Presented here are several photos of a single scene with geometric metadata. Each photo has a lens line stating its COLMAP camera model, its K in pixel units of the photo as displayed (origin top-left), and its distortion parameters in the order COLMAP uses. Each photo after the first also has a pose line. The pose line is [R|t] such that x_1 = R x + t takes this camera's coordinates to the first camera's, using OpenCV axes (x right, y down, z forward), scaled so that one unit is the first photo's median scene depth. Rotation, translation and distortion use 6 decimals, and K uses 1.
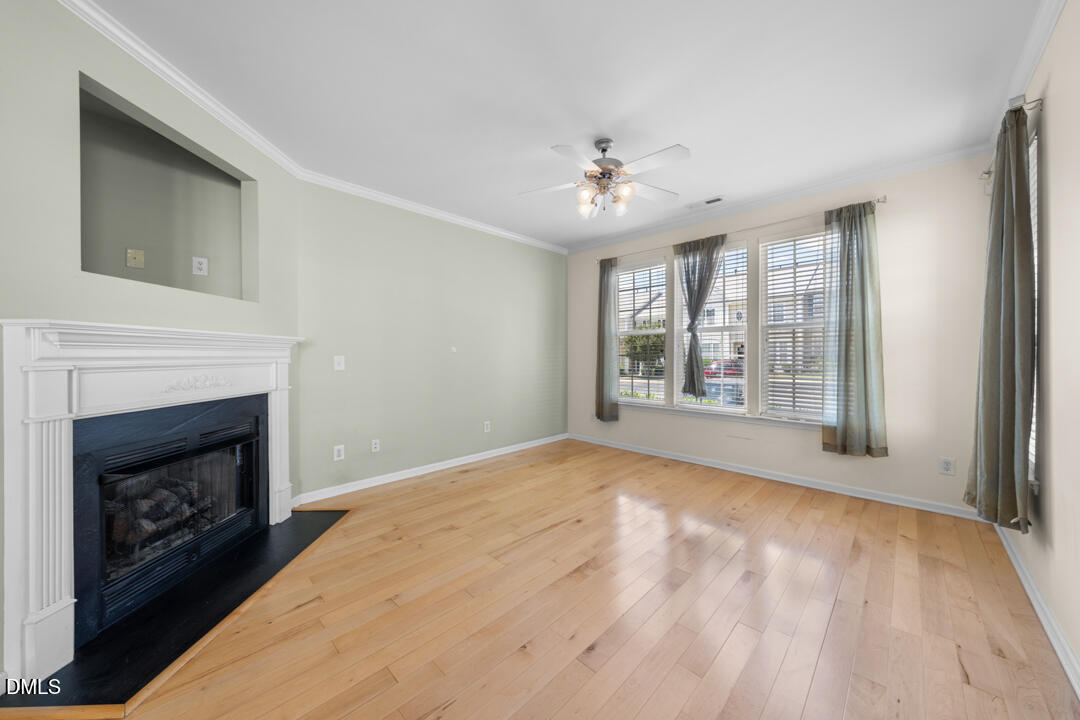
lens RADIAL K [[377.7, 0, 542.4], [0, 377.7, 352.8], [0, 0, 1]] dist [-0.007207, 0.000028]
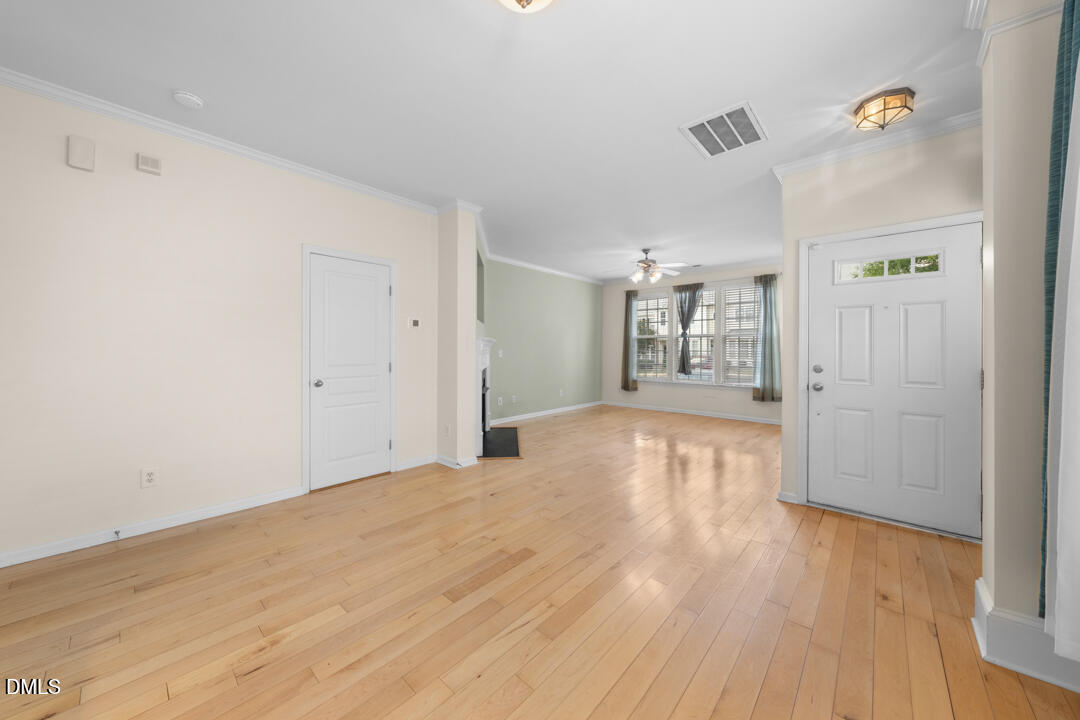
lens RADIAL K [[377.7, 0, 534.7], [0, 377.7, 351.2], [0, 0, 1]] dist [-0.007207, 0.000028]
pose [[0.999542, 0.003690, 0.030046, -0.341245], [-0.004020, 0.999932, 0.010937, -0.006679], [-0.030003, -0.011053, 0.999489, -0.716051]]
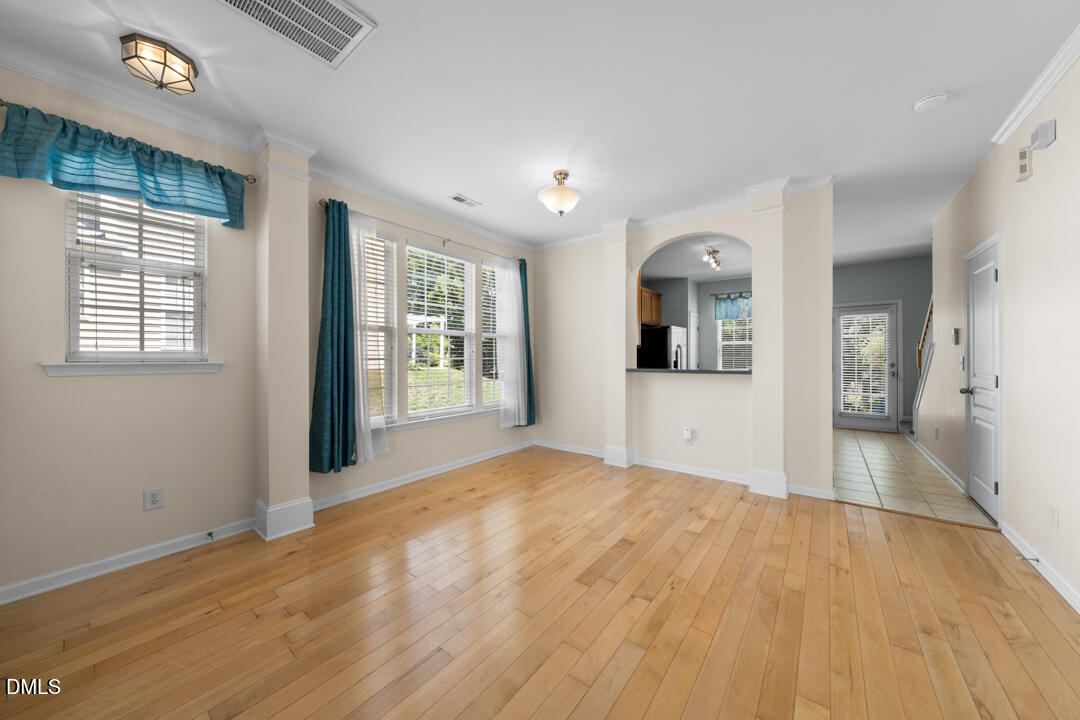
lens RADIAL K [[377.7, 0, 534.3], [0, 377.7, 357.1], [0, 0, 1]] dist [-0.007207, 0.000028]
pose [[-0.995383, 0.002204, -0.095962, -0.216185], [0.002510, 0.999992, -0.003067, -0.002296], [0.095954, -0.003294, -0.995380, 0.348578]]
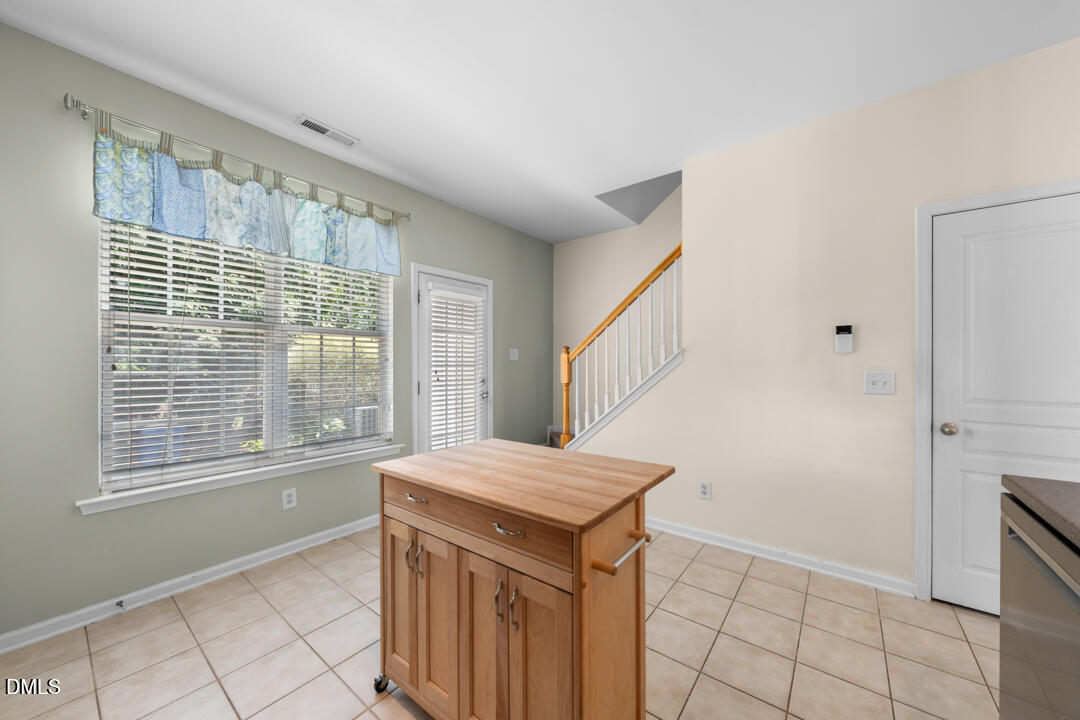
lens RADIAL K [[391.5, 0, 549.2], [0, 391.5, 361.6], [0, 0, 1]] dist [-0.001990, 0.000019]
pose [[0.112665, -0.009948, -0.993583, -0.749080], [0.002495, 0.999950, -0.009729, -0.009536], [0.993630, -0.001383, 0.112685, -0.894927]]
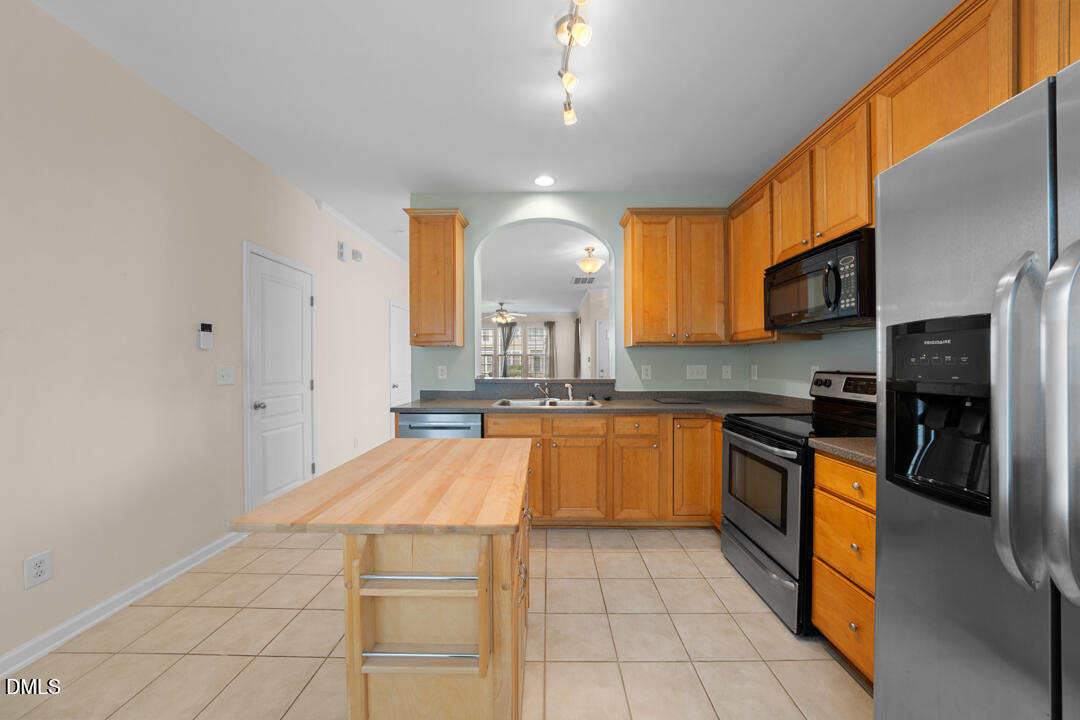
lens RADIAL K [[377.7, 0, 541.4], [0, 377.7, 367.2], [0, 0, 1]] dist [-0.007207, 0.000028]
pose [[0.732074, -0.009078, 0.681165, -1.272034], [0.000840, 0.999922, 0.012423, -0.005703], [-0.681225, -0.008523, 0.732025, -1.183224]]
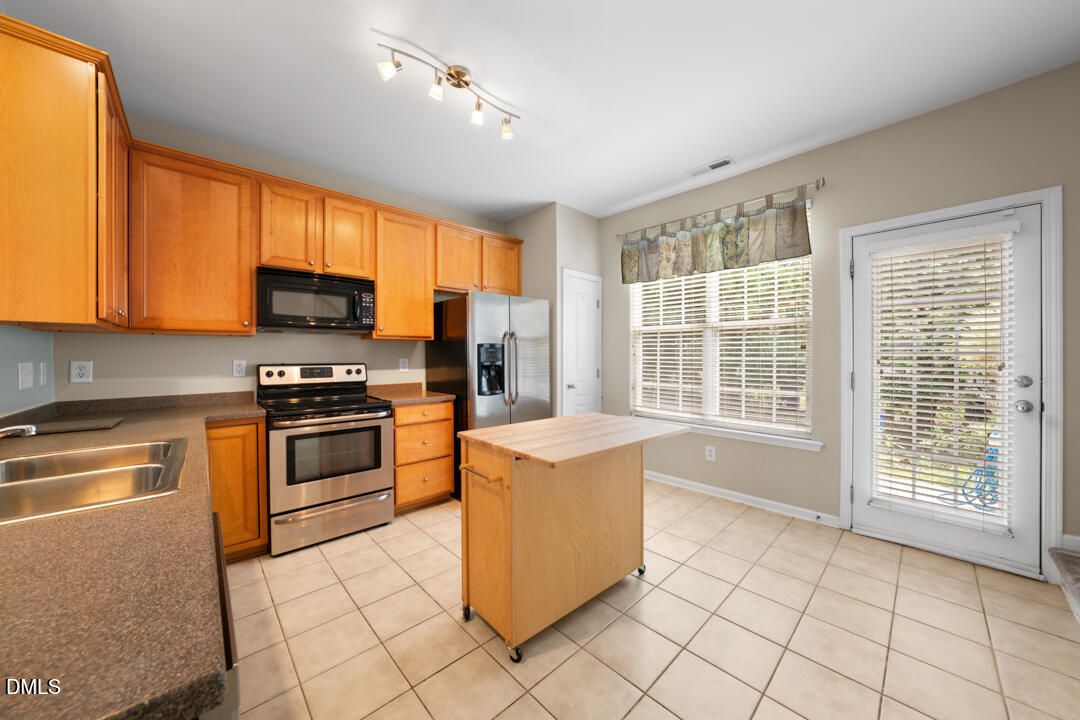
lens RADIAL K [[377.7, 0, 544.0], [0, 377.7, 354.1], [0, 0, 1]] dist [-0.007207, 0.000028]
pose [[-0.998671, 0.000924, 0.051524, -1.103281], [0.000814, 0.999997, -0.002165, -0.007969], [-0.051526, -0.002120, -0.998669, -0.419278]]
